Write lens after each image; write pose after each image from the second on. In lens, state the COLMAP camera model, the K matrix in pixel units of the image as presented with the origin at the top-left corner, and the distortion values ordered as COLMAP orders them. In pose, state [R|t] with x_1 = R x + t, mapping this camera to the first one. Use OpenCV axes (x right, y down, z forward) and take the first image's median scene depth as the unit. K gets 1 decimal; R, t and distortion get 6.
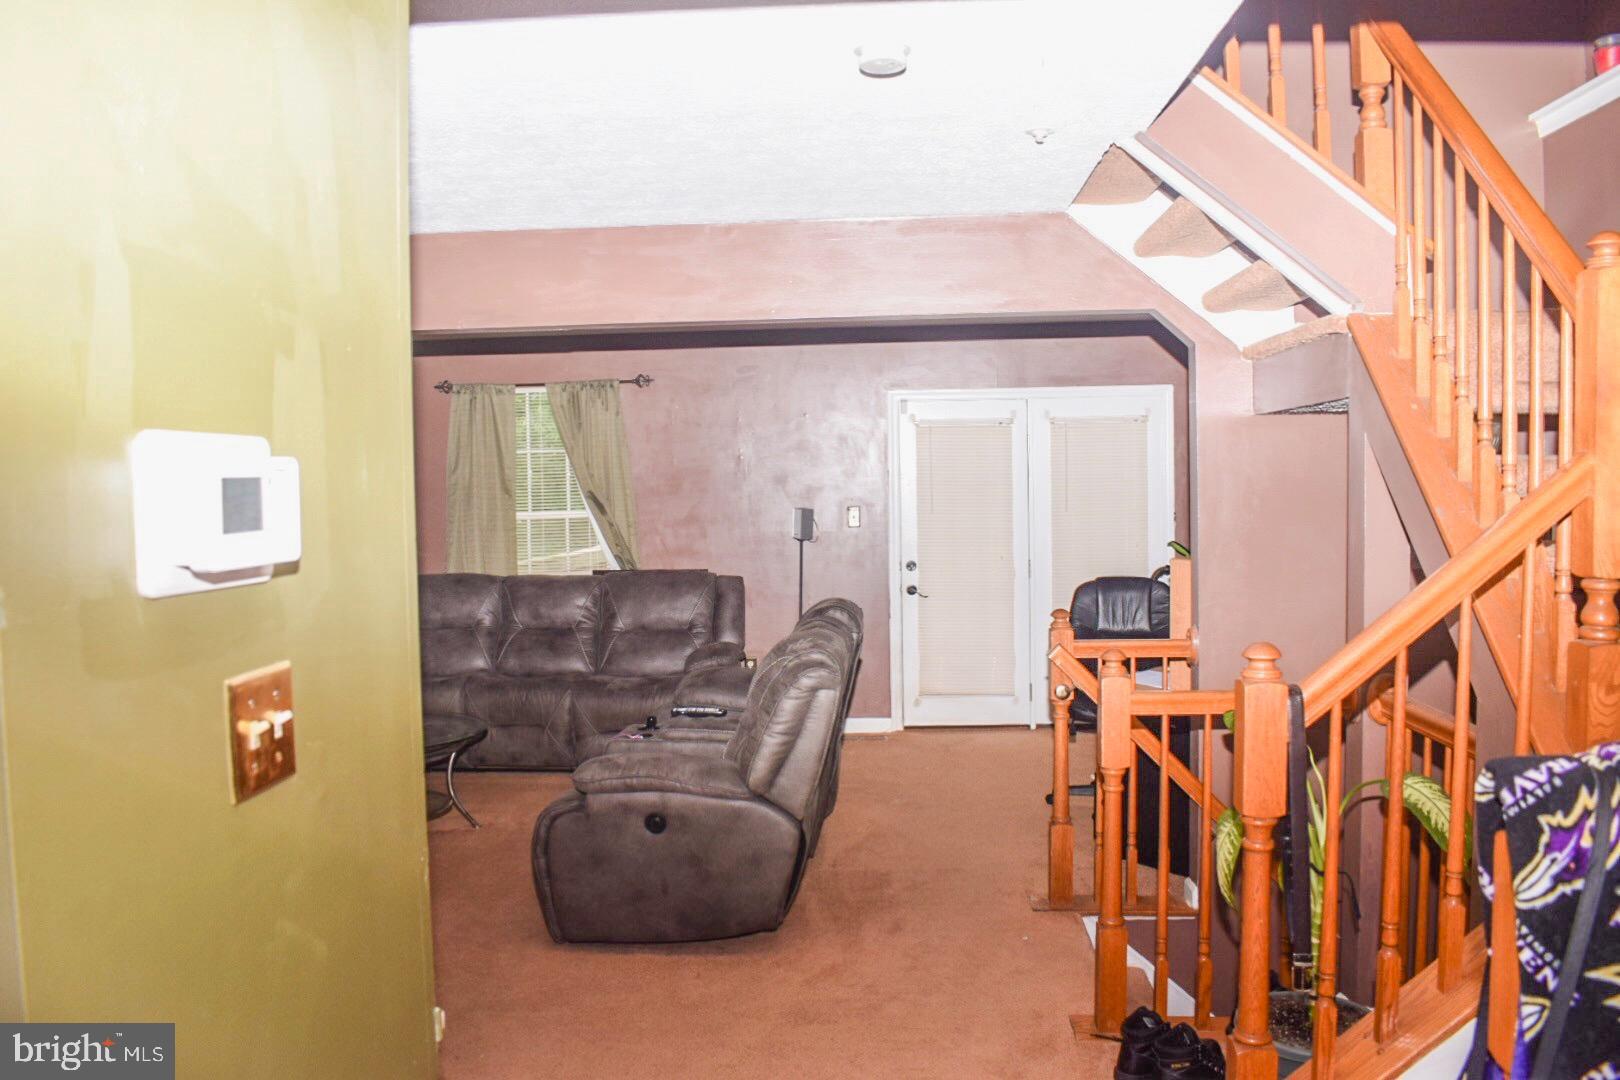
lens RADIAL K [[1360.5, 0, 810.0], [0, 1360.5, 540.0], [0, 0, 1]] dist [-0.036718, -0.009055]
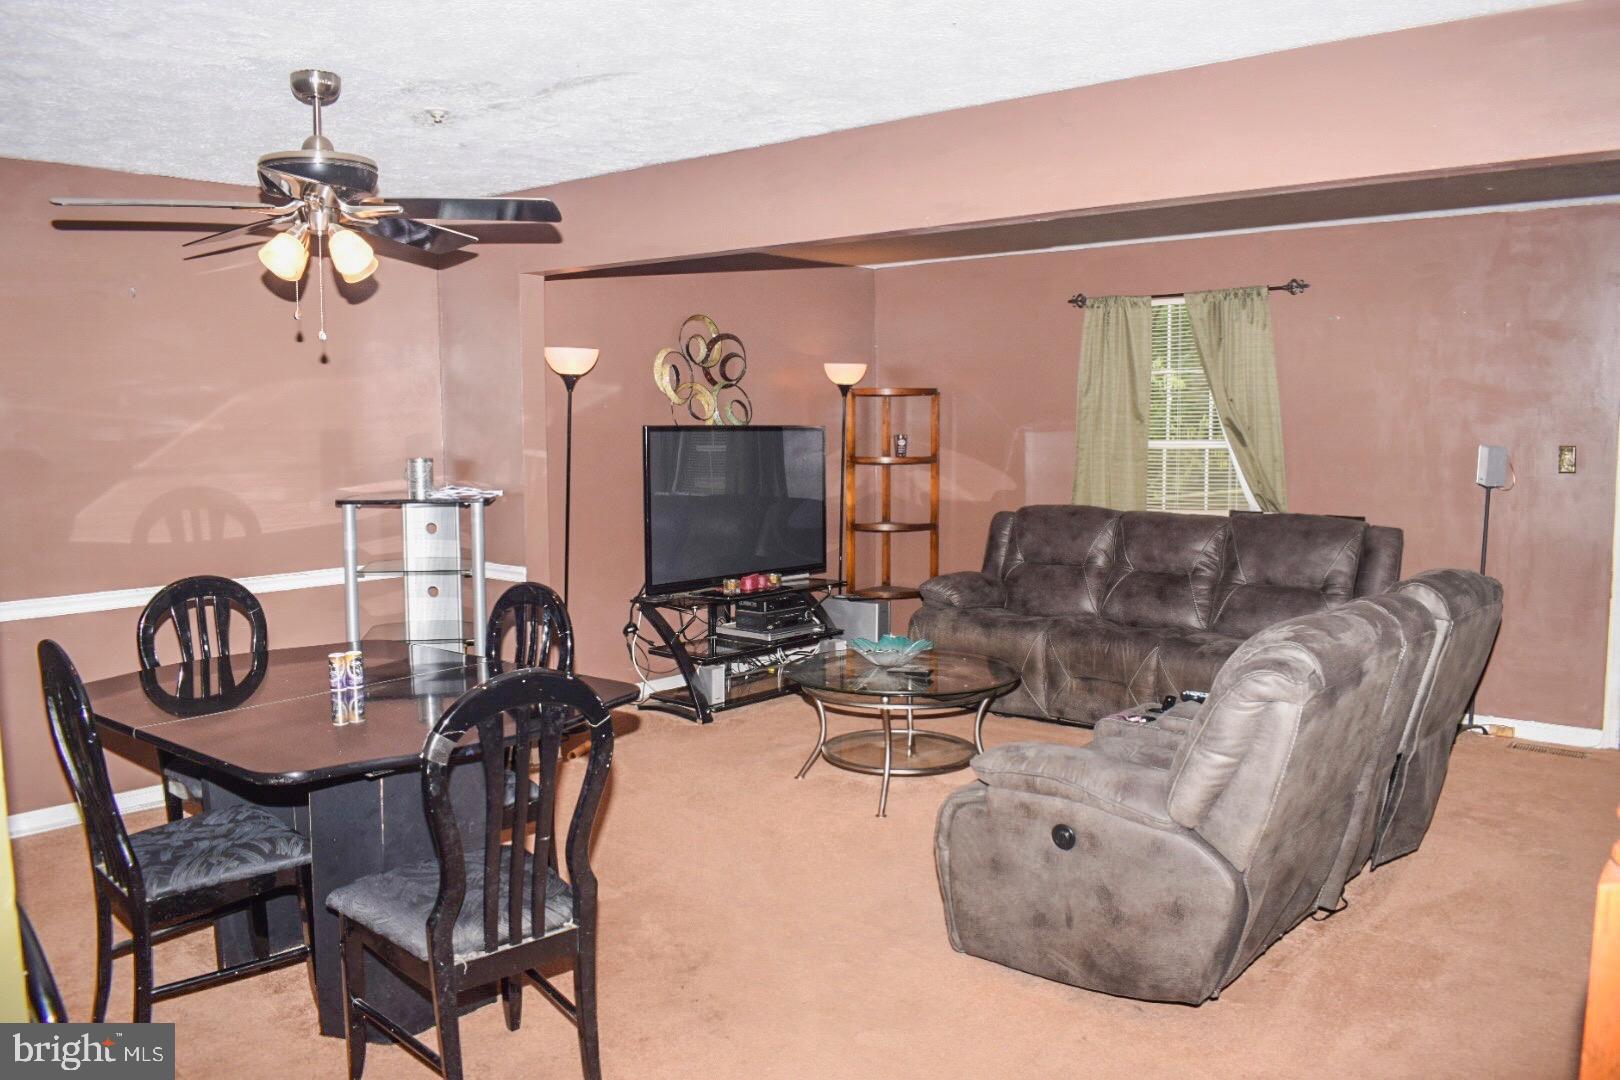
lens RADIAL K [[1319.7, 0, 810.0], [0, 1319.7, 540.0], [0, 0, 1]] dist [-0.061754, 0.001045]
pose [[0.798459, 0.071766, -0.597757, 0.132297], [-0.035851, 0.996776, 0.071784, -0.009483], [0.600981, -0.035886, 0.798457, 0.183662]]
